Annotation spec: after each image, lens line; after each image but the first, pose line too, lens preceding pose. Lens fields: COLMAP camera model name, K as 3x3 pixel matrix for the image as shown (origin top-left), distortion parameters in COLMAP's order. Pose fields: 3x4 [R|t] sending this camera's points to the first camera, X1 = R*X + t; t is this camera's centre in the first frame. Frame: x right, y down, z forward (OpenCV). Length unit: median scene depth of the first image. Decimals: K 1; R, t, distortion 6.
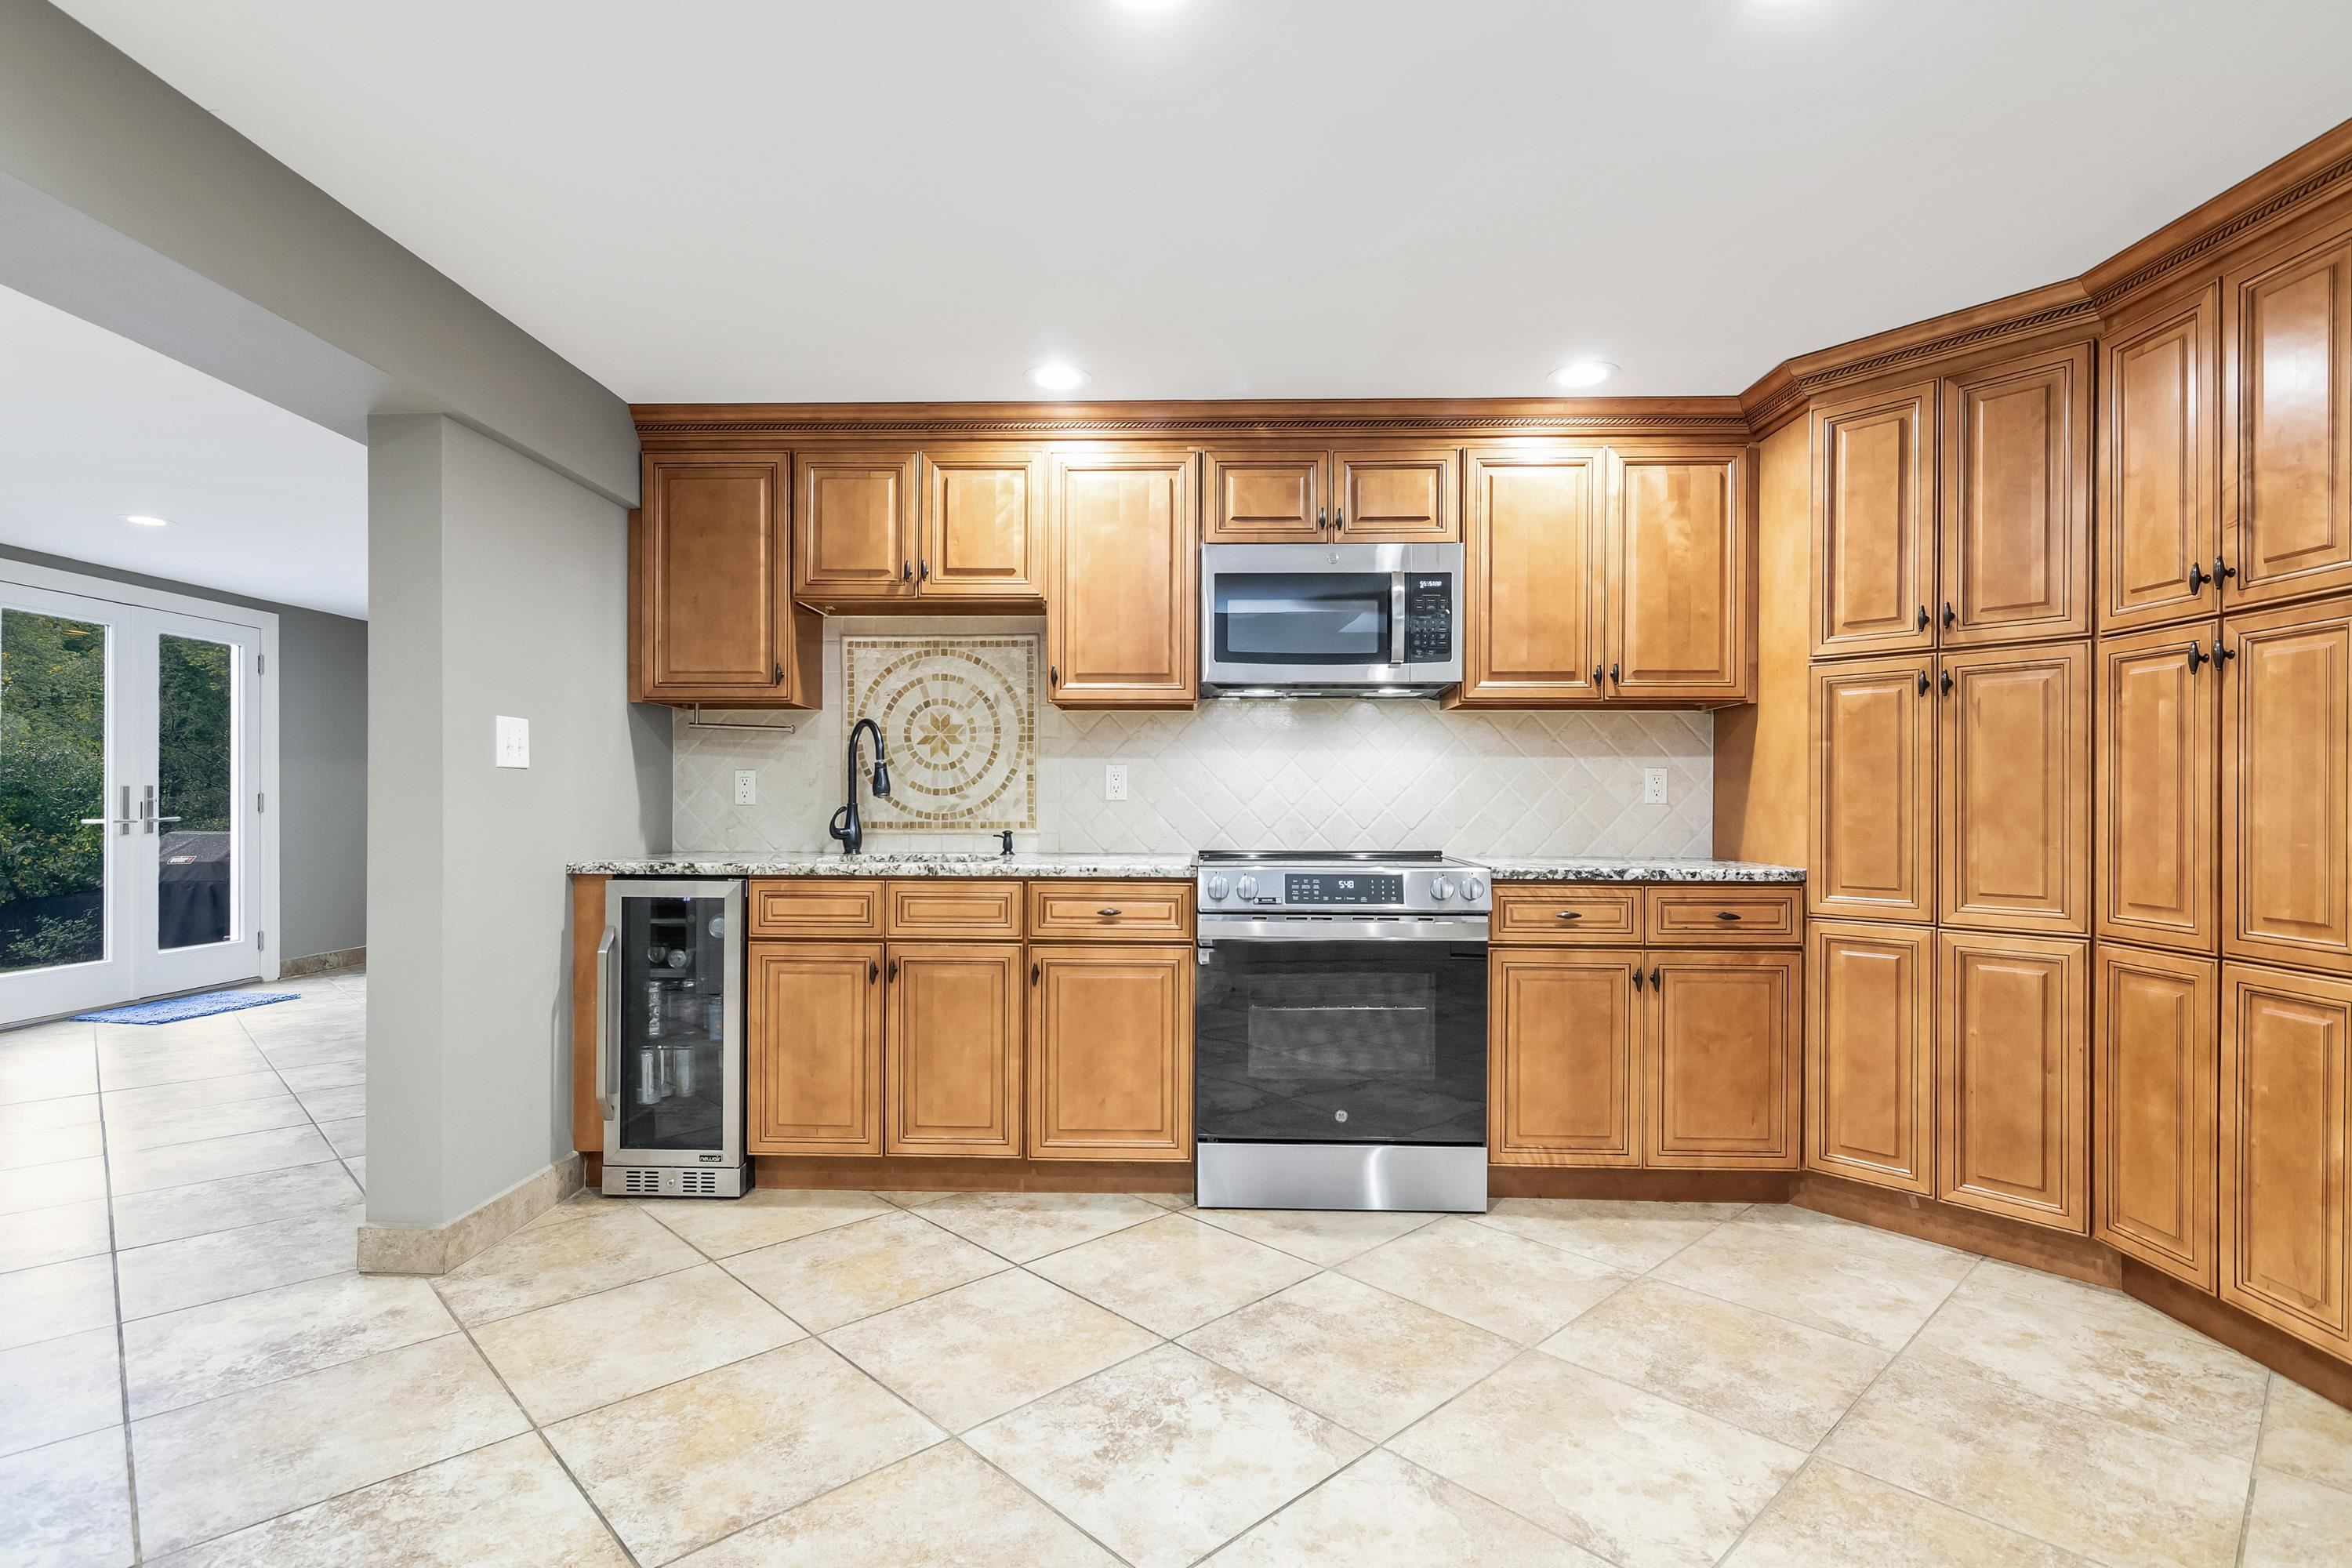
lens RADIAL K [[1149.4, 0, 1162.5], [0, 1149.4, 802.3], [0, 0, 1]] dist [-0.001121, 0.000005]
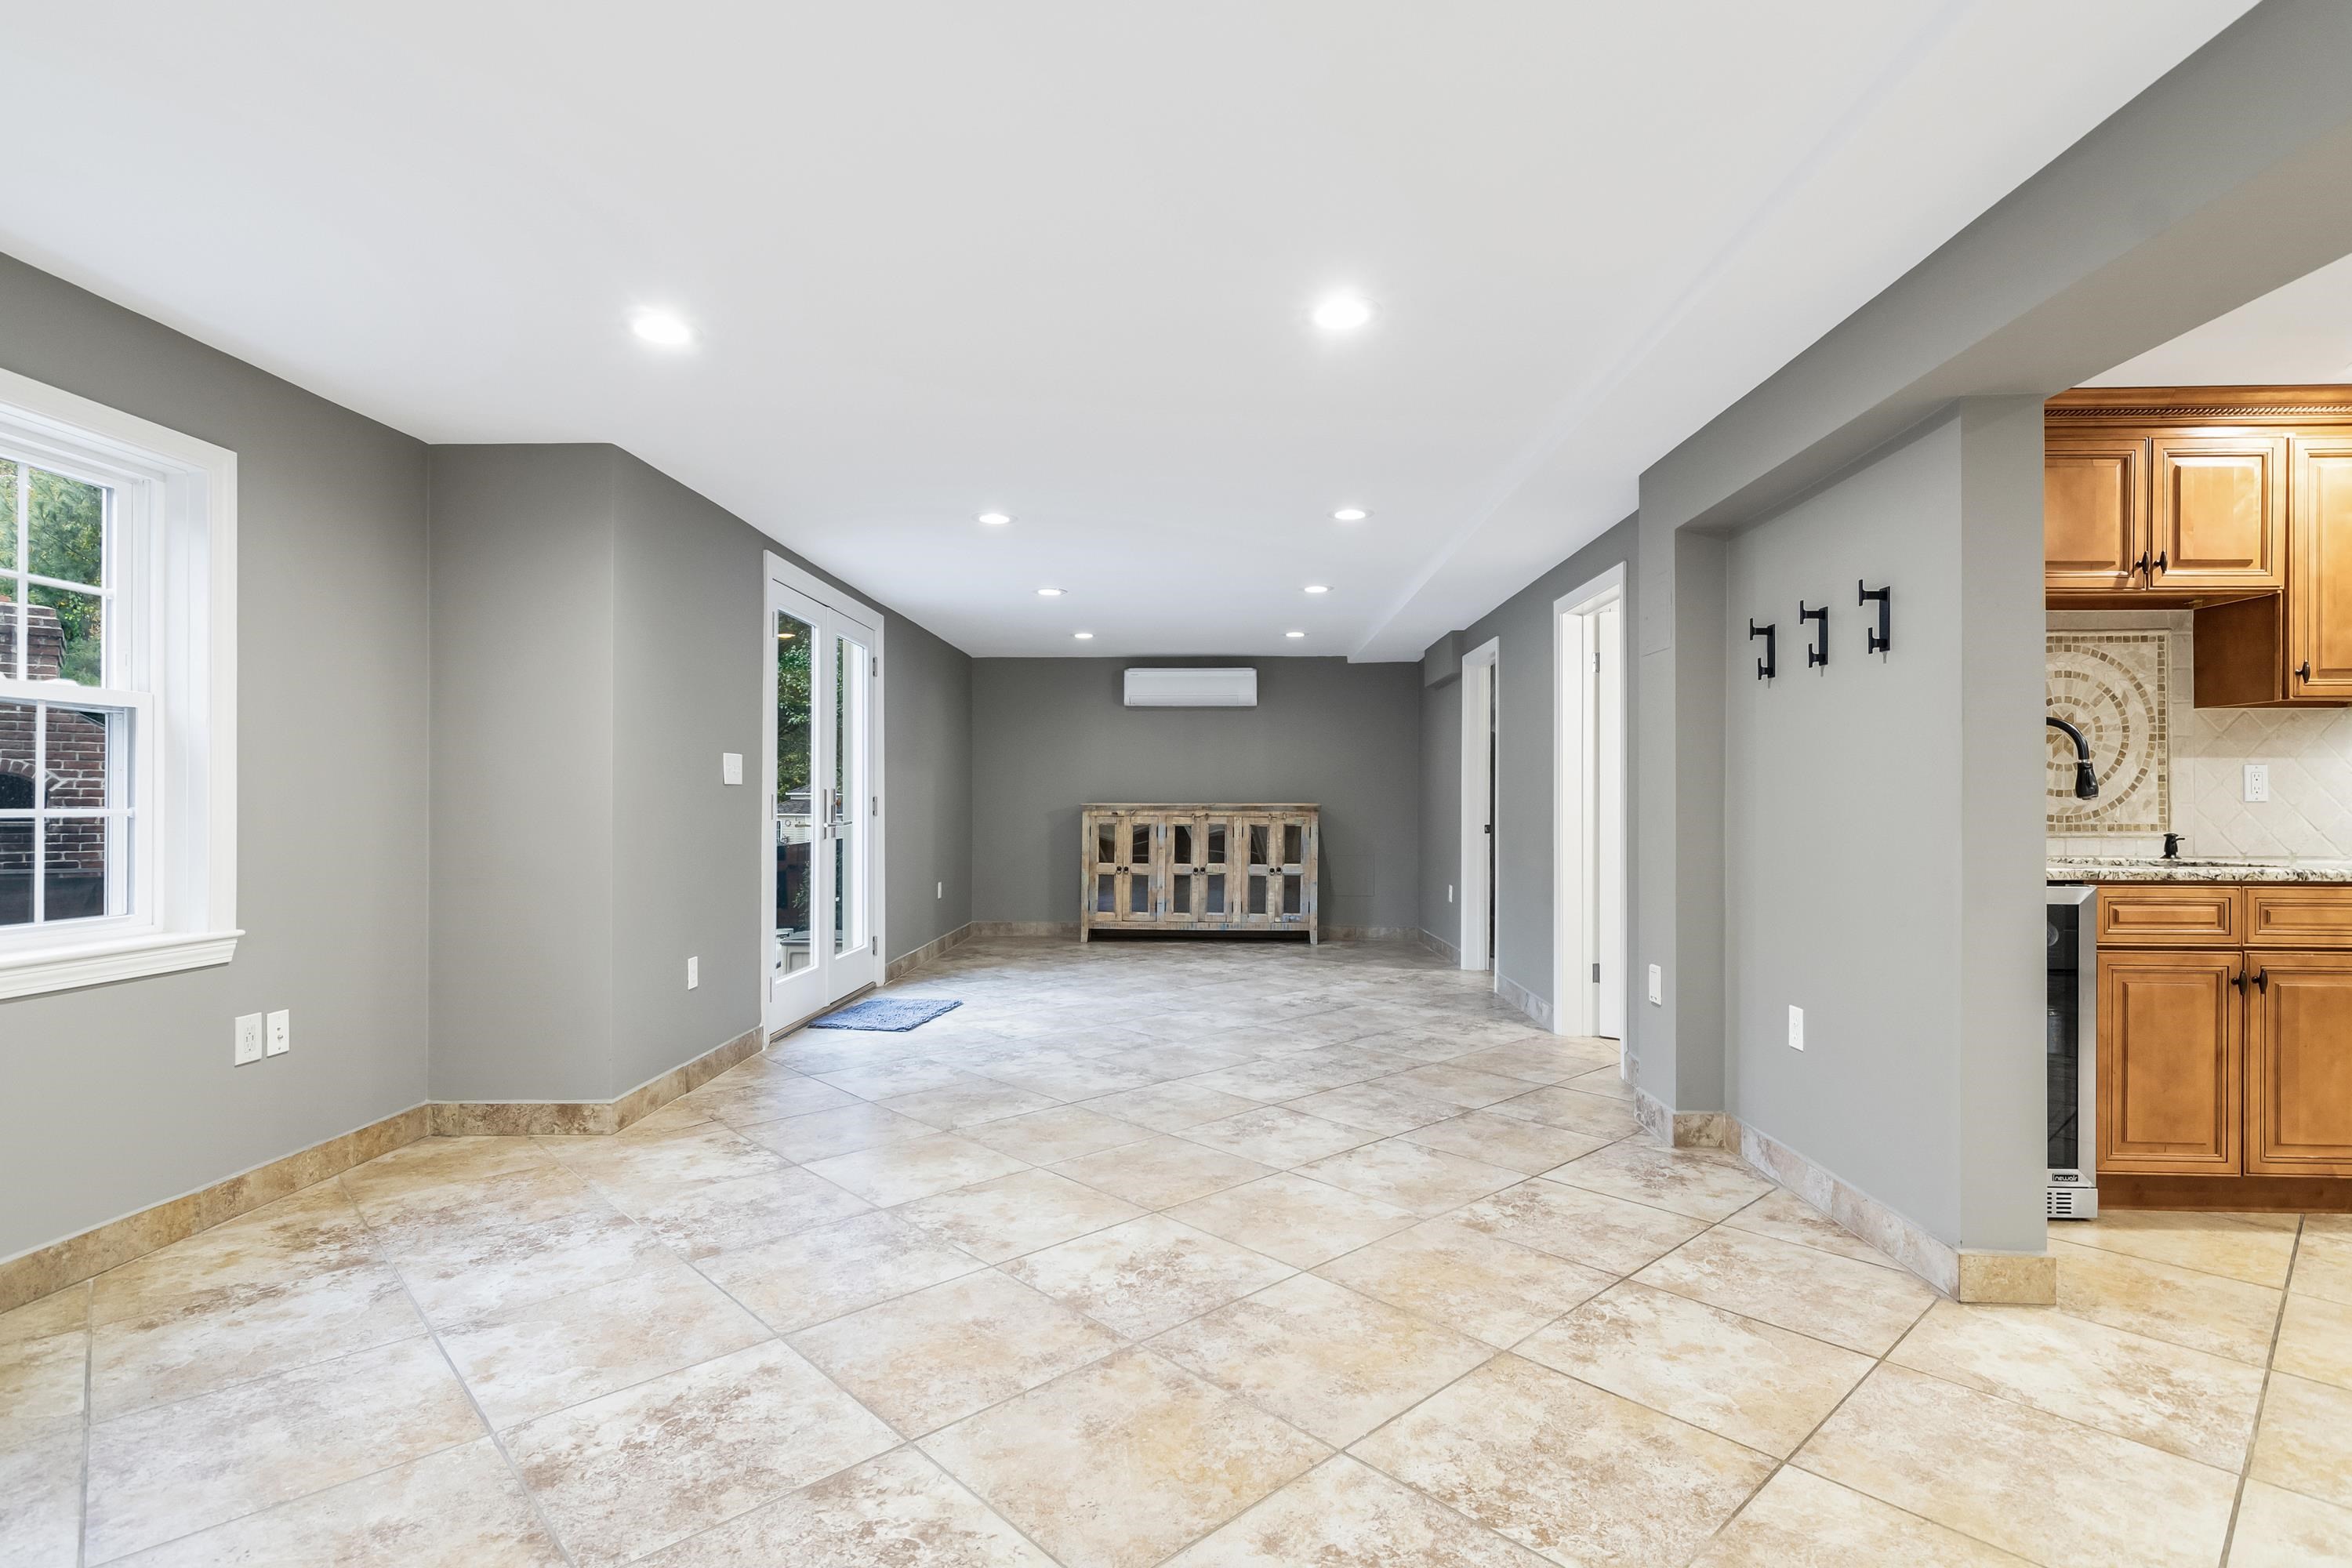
lens RADIAL K [[1151.3, 0, 1163.9], [0, 1151.3, 792.3], [0, 0, 1]] dist [0.000186, 0.001976]
pose [[0.999960, -0.001367, -0.008894, -1.126999], [0.001279, 0.999950, -0.009930, -0.001421], [0.008907, 0.009919, 0.999911, 0.035111]]
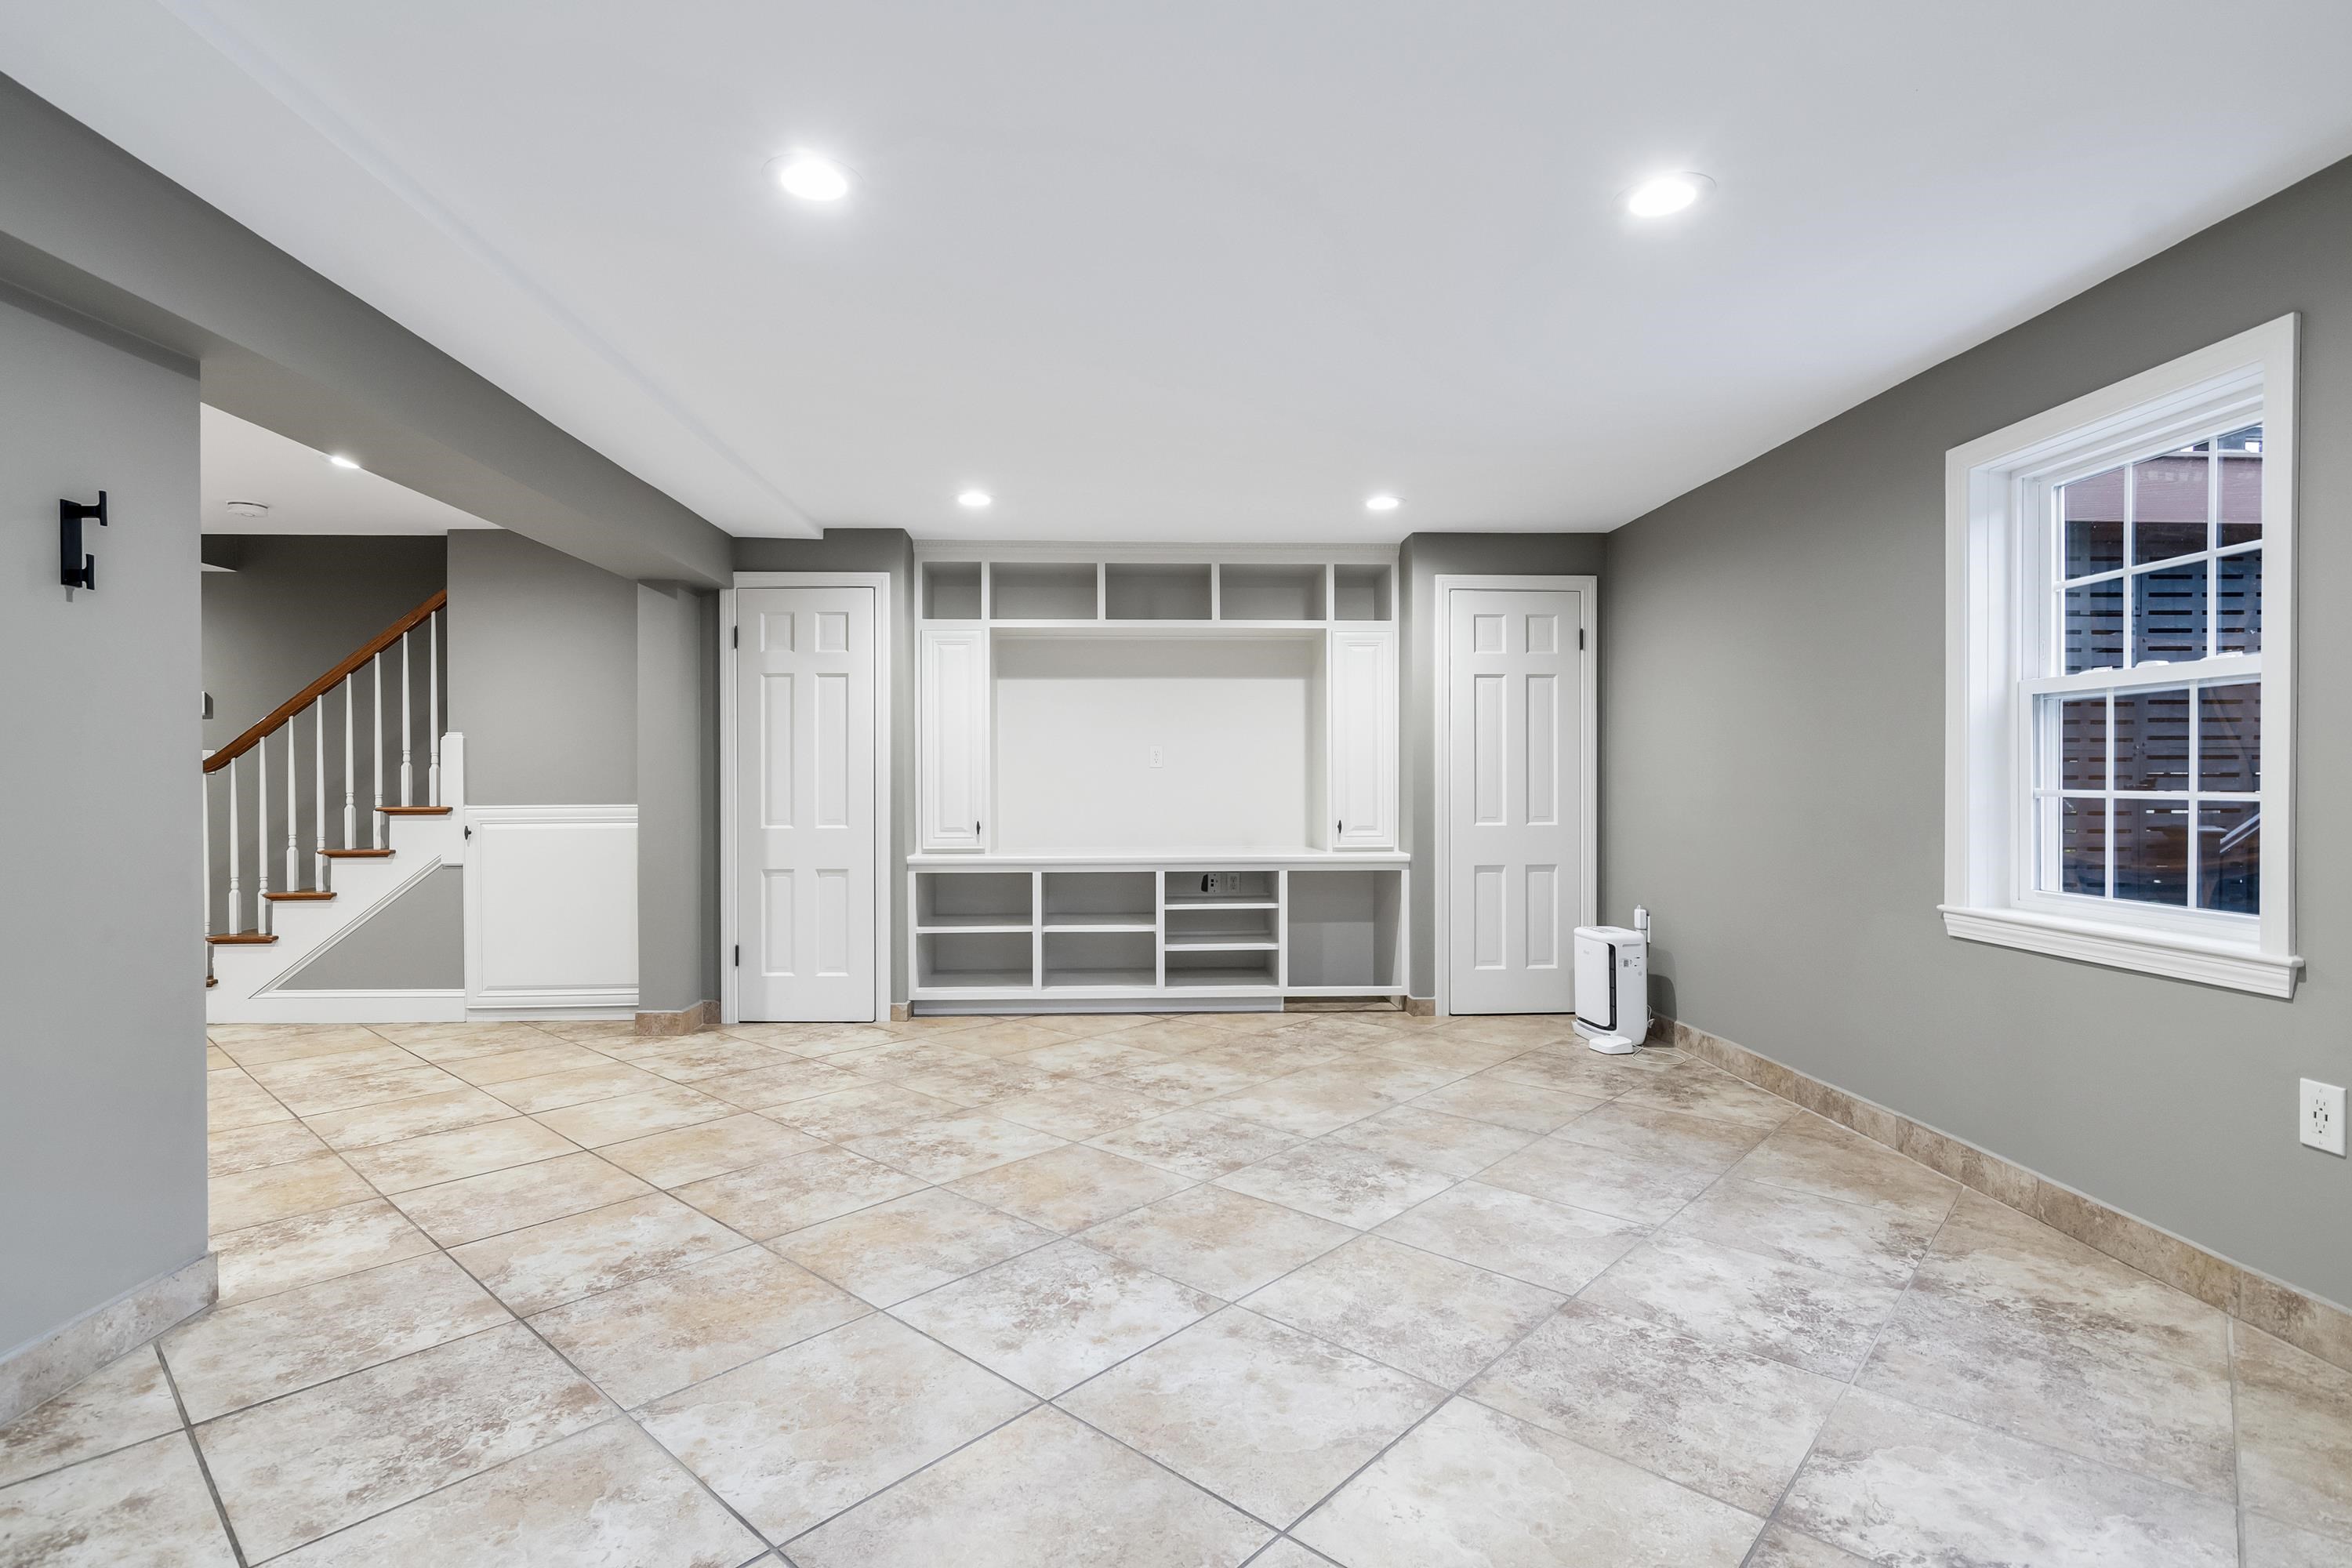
lens RADIAL K [[1151.3, 0, 1163.9], [0, 1151.3, 792.3], [0, 0, 1]] dist [0.000186, 0.001976]
pose [[-0.997306, -0.000357, -0.073351, -1.161122], [-0.001152, 0.999941, 0.010787, -0.006293], [0.073343, 0.010842, -0.997248, 1.635908]]
